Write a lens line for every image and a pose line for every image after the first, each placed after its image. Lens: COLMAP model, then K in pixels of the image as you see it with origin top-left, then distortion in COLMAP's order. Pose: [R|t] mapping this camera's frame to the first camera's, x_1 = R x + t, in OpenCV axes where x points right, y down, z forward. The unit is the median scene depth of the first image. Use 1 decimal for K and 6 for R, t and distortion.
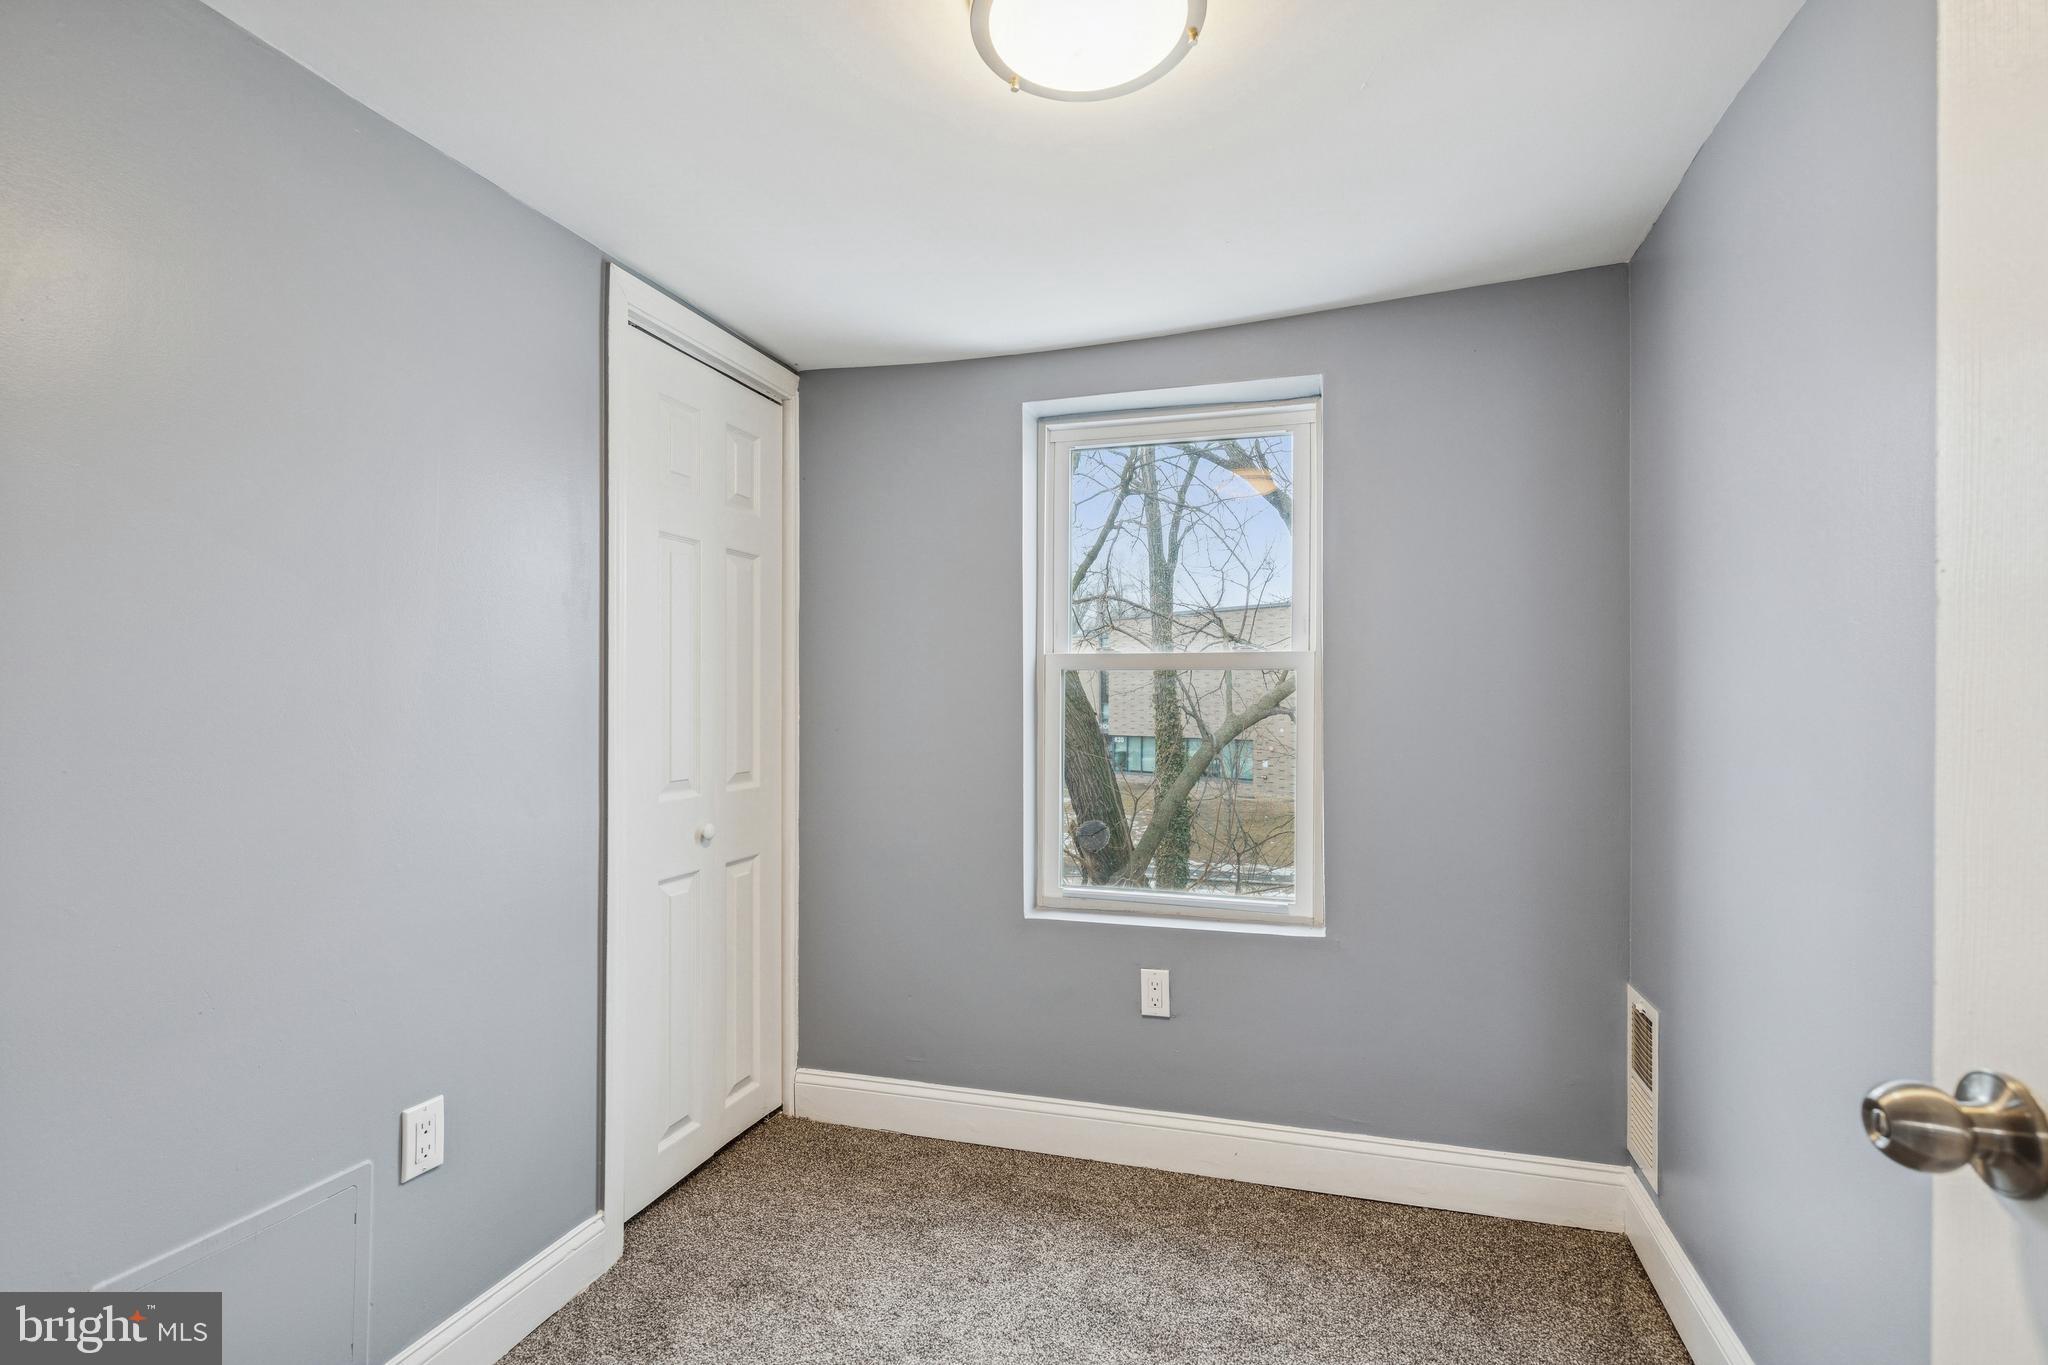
lens RADIAL K [[930.2, 0, 1039.9], [0, 930.2, 692.9], [0, 0, 1]] dist [0.014073, -0.003405]
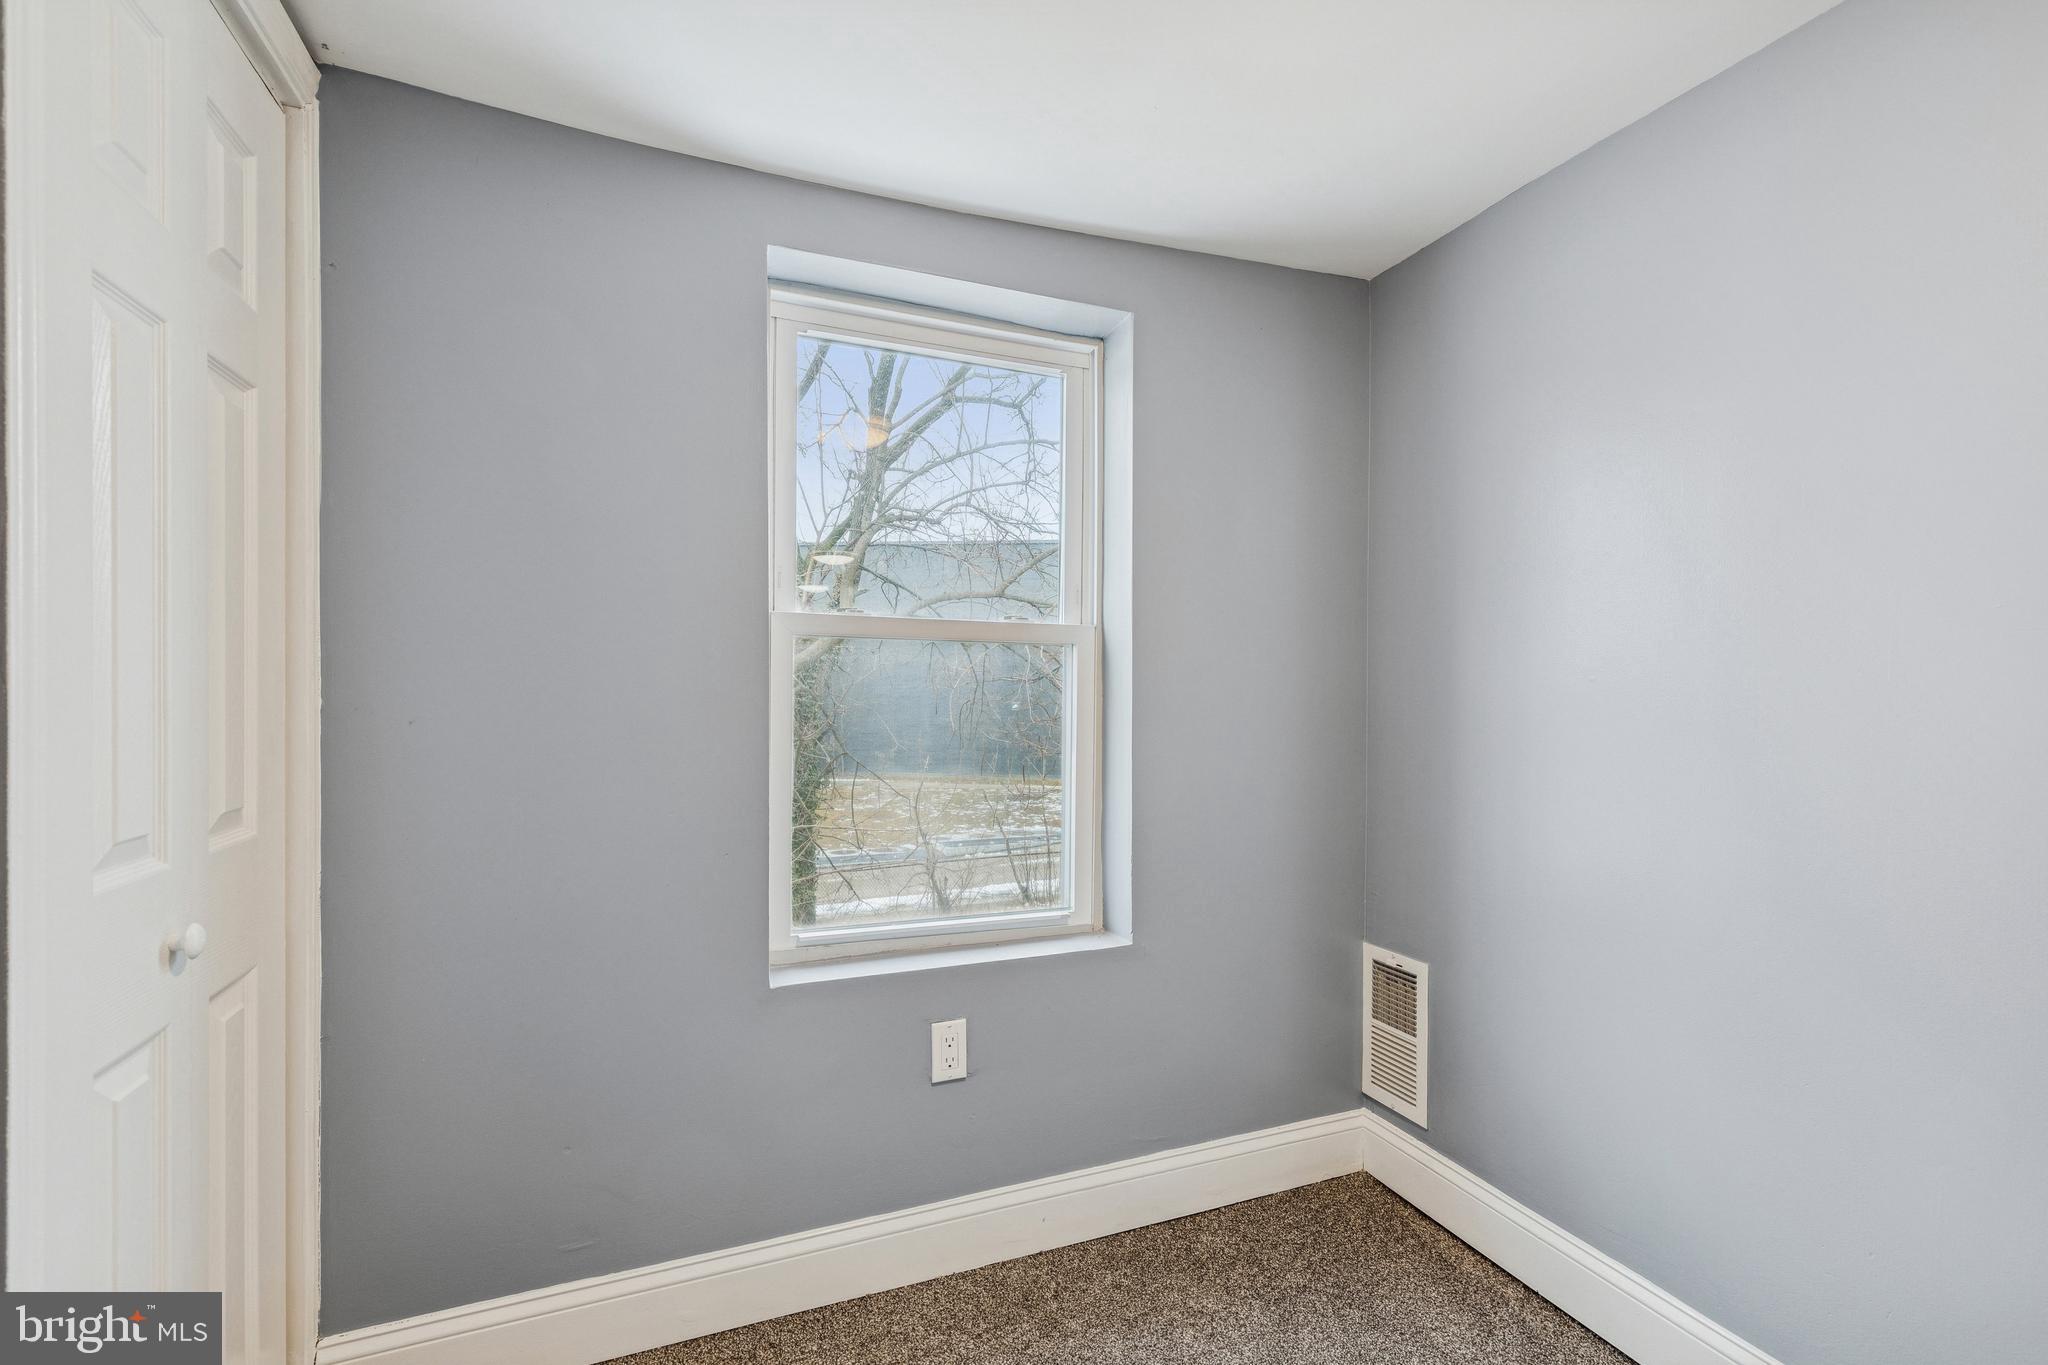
lens RADIAL K [[930.2, 0, 1023.5], [0, 930.2, 693.7], [0, 0, 1]] dist [0.014073, -0.003405]
pose [[0.777081, 0.002879, 0.629394, -0.322369], [-0.013882, 0.999825, 0.012566, 0.010357], [-0.629247, -0.018502, 0.776985, 0.355200]]
